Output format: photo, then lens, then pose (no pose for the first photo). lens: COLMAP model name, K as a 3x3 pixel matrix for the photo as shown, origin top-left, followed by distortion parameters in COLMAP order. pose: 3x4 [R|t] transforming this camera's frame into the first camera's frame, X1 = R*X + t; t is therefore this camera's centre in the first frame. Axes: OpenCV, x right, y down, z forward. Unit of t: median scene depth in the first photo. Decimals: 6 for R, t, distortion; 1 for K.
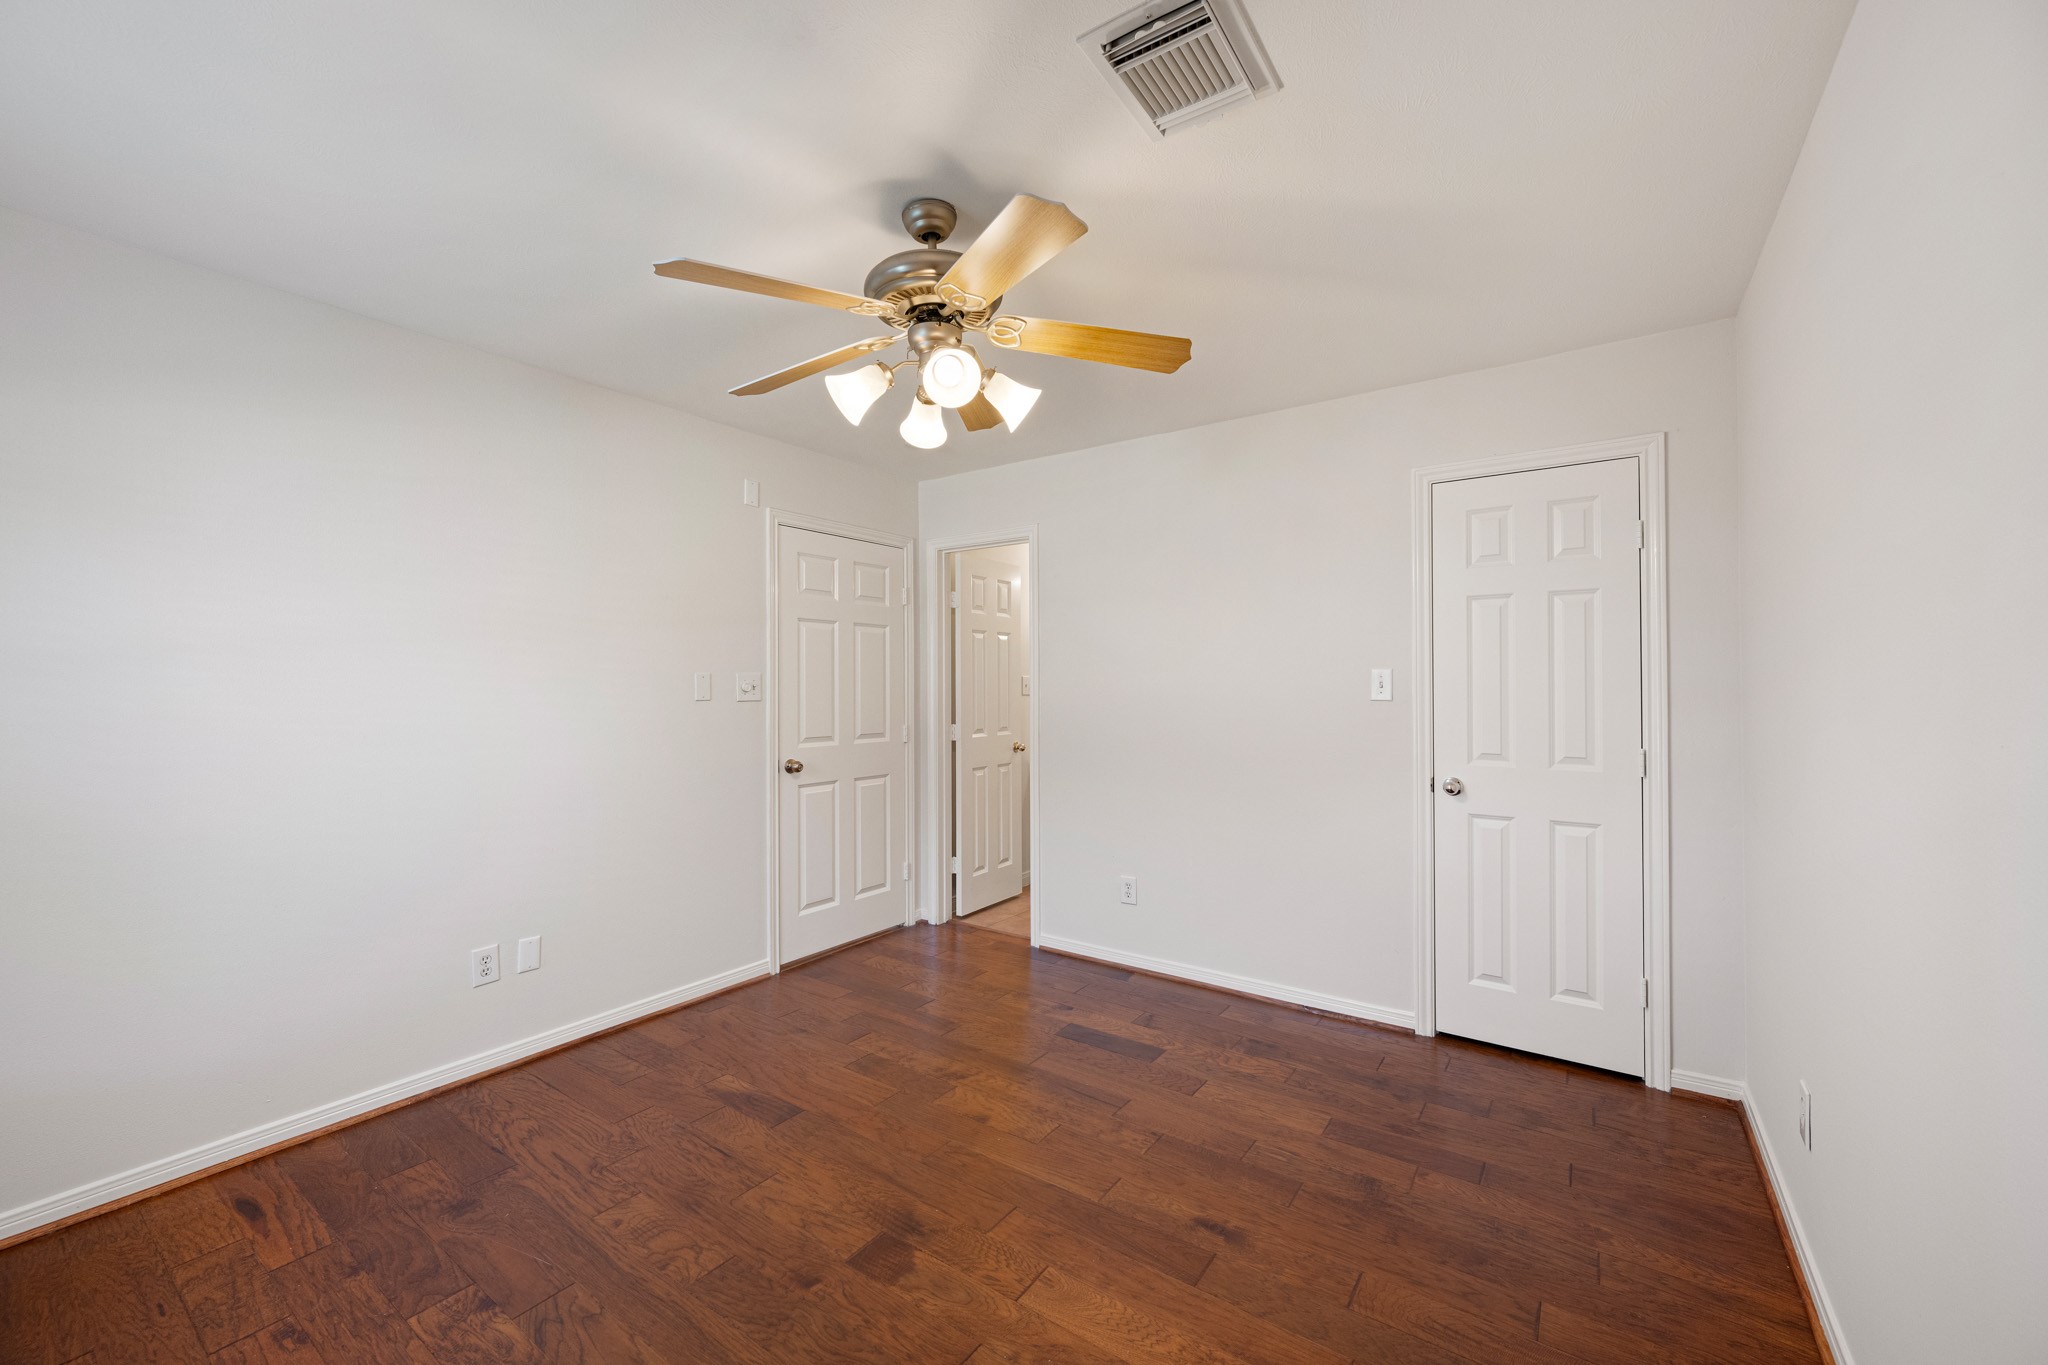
lens RADIAL K [[797.8, 0, 1026.7], [0, 797.8, 686.6], [0, 0, 1]] dist [-0.003971, 0.000416]
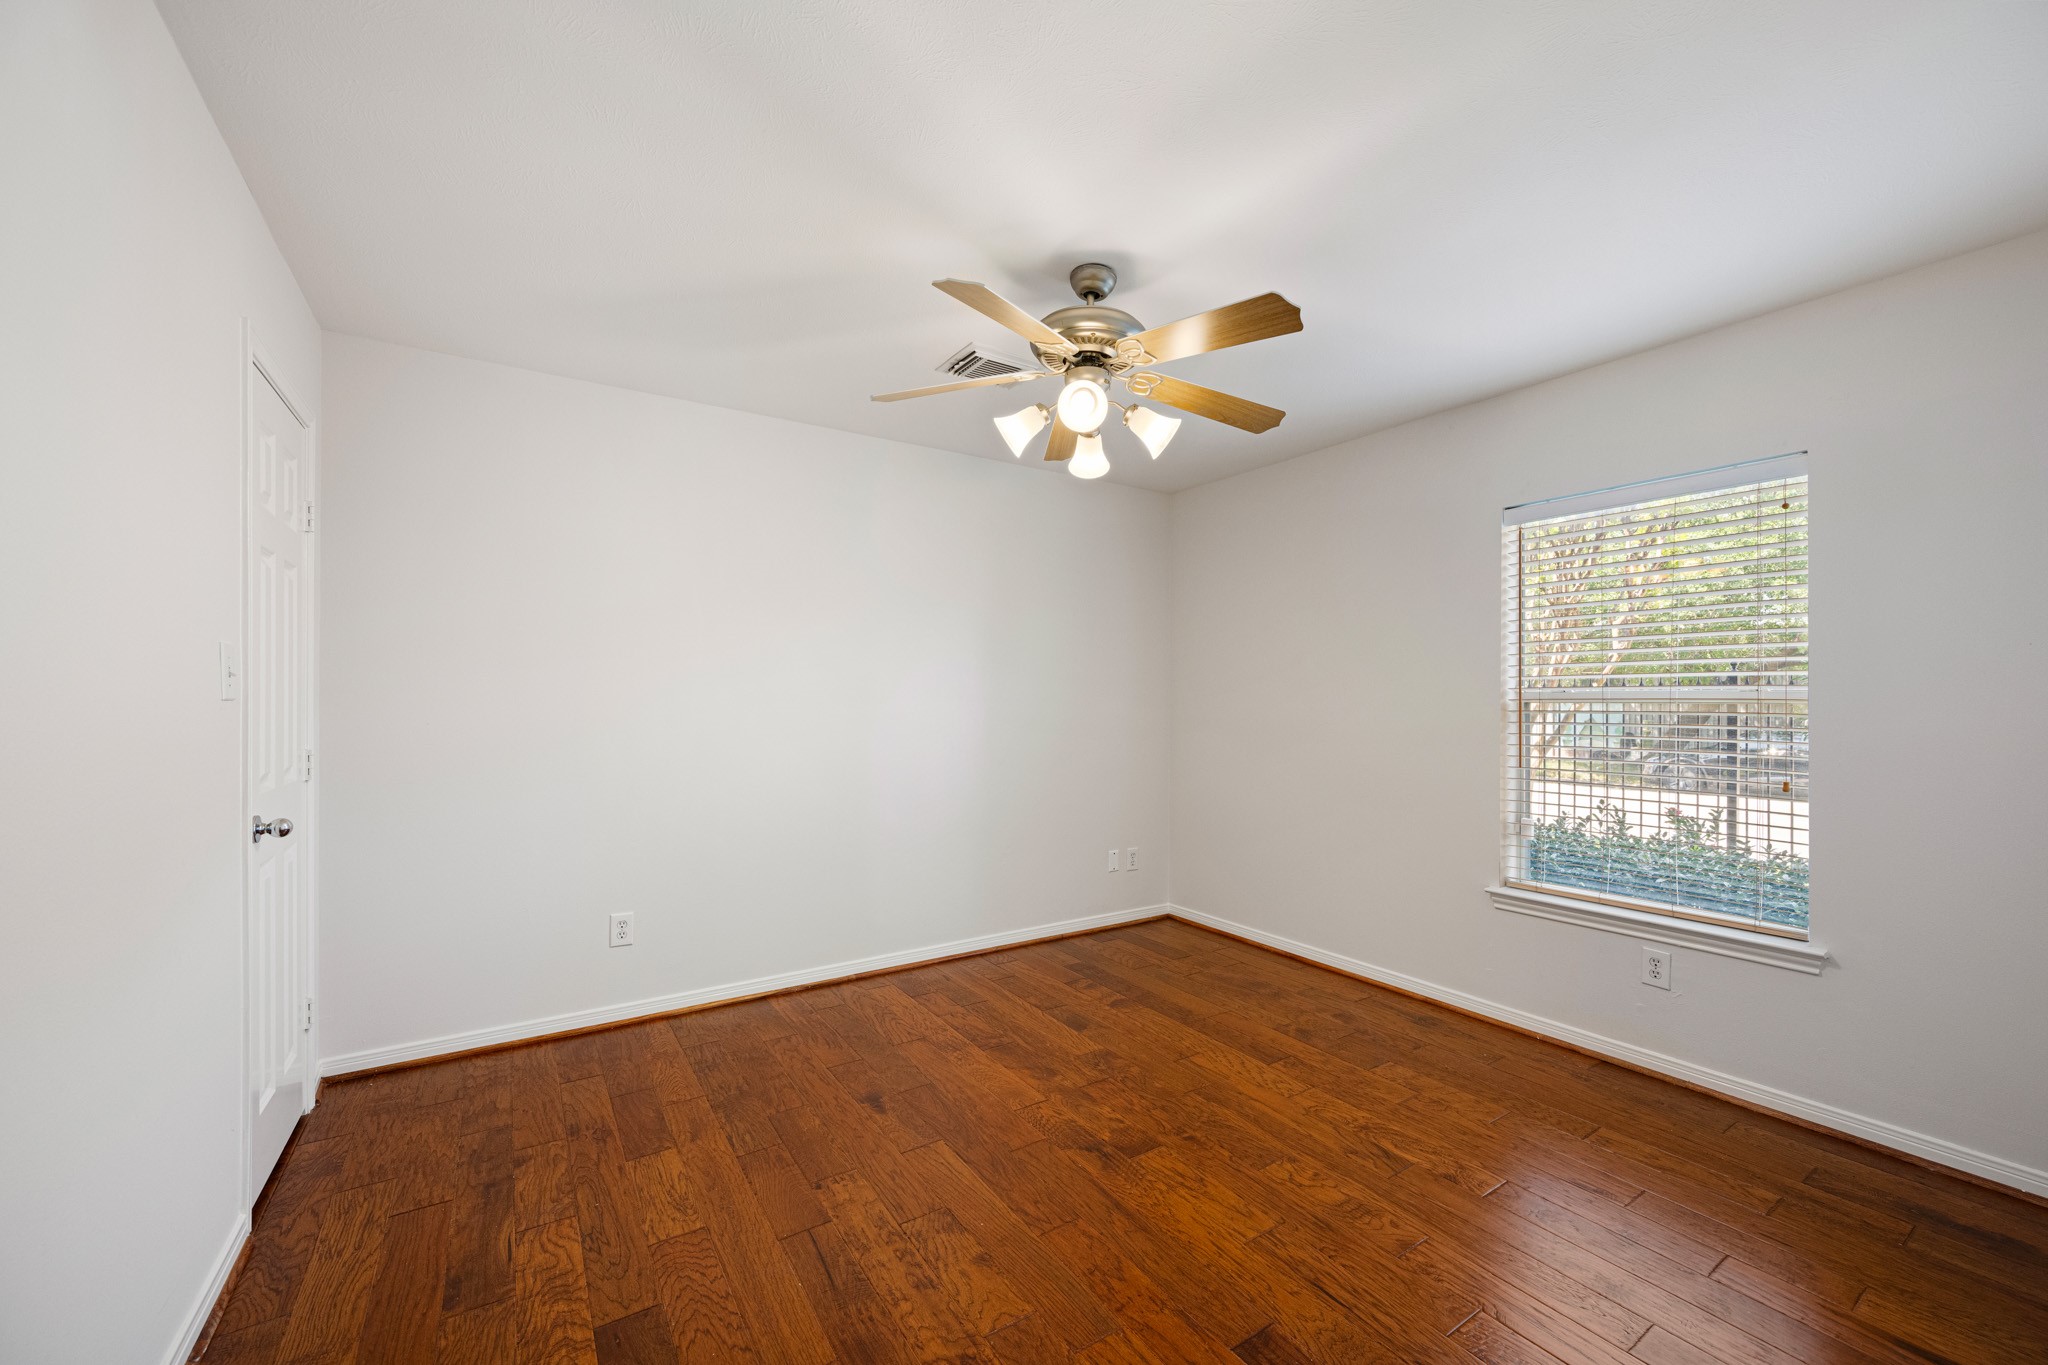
lens RADIAL K [[797.8, 0, 1022.9], [0, 797.8, 691.1], [0, 0, 1]] dist [-0.003971, 0.000416]
pose [[-0.926516, 0.004422, 0.376229, -0.445838], [-0.000300, 0.999922, -0.012491, 0.027087], [-0.376255, -0.011686, -0.926442, 2.017287]]
